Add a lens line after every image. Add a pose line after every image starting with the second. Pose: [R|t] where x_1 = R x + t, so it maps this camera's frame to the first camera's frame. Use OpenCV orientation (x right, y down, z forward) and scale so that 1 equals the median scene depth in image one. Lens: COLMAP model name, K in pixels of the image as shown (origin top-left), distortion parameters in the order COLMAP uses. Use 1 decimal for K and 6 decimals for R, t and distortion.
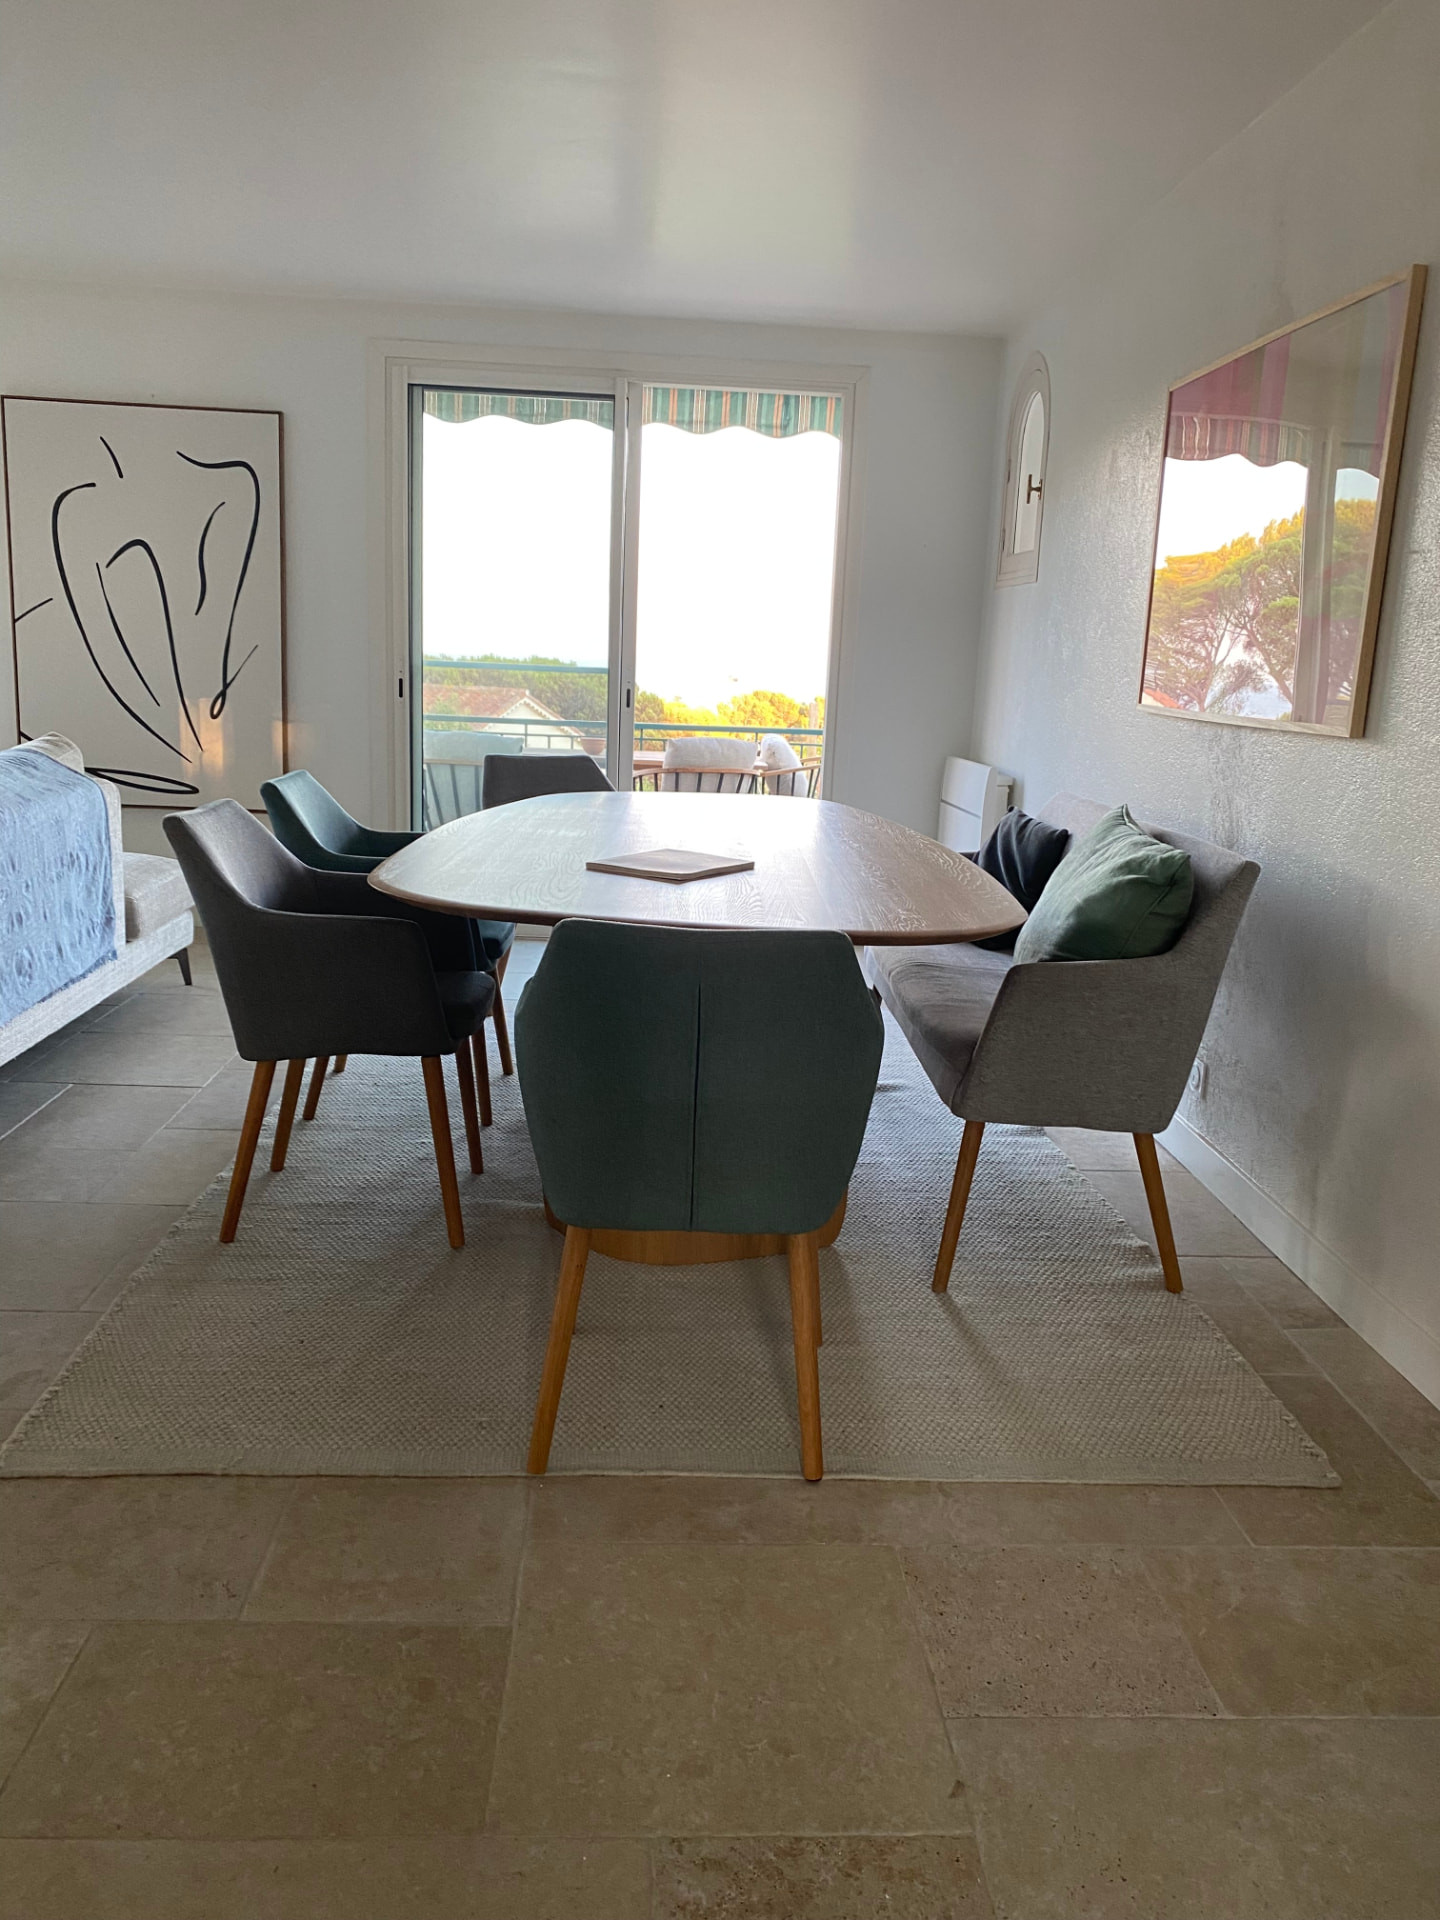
lens RADIAL K [[1466.5, 0, 708.3], [0, 1466.5, 919.1], [0, 0, 1]] dist [0.132455, -0.143914]
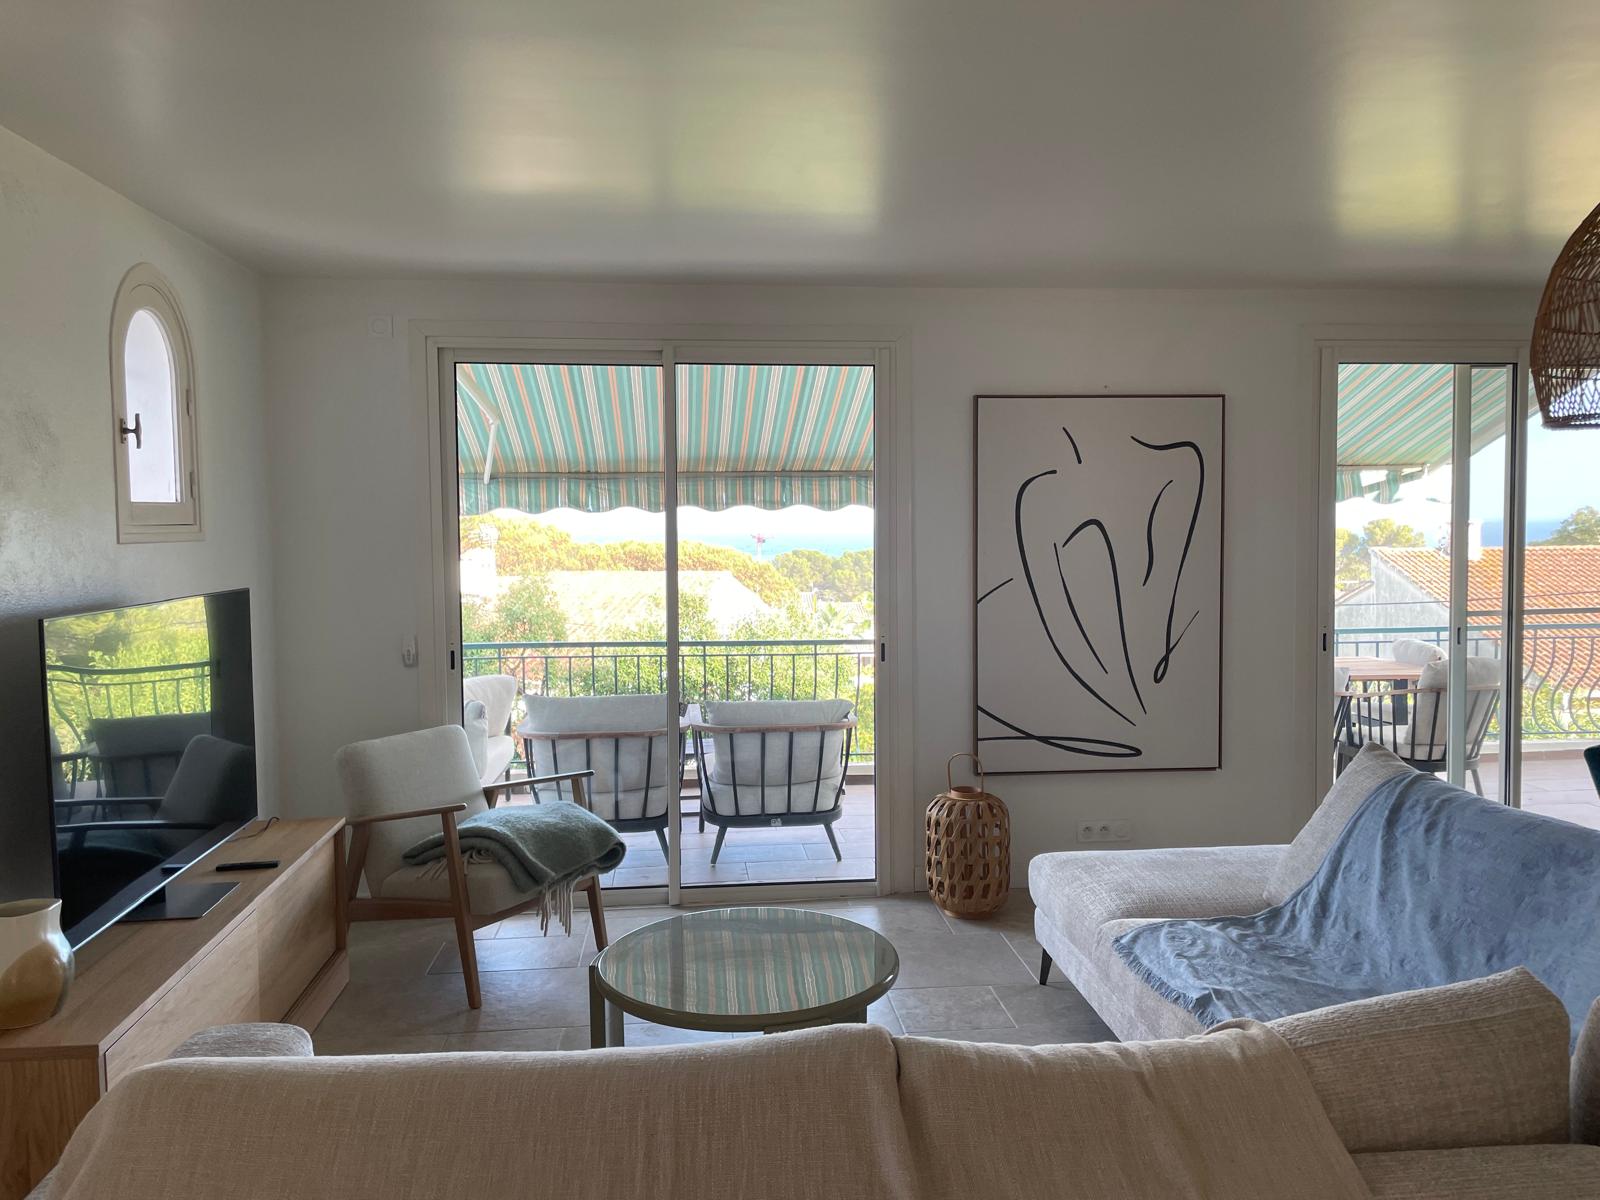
lens RADIAL K [[1222.0, 0, 807.9], [0, 1222.0, 567.4], [0, 0, 1]] dist [0.132455, -0.143914]
pose [[0.997253, -0.047686, 0.056682, -0.626063], [0.055067, 0.989074, -0.136749, -0.111395], [-0.049542, 0.139495, 0.988983, 0.158118]]
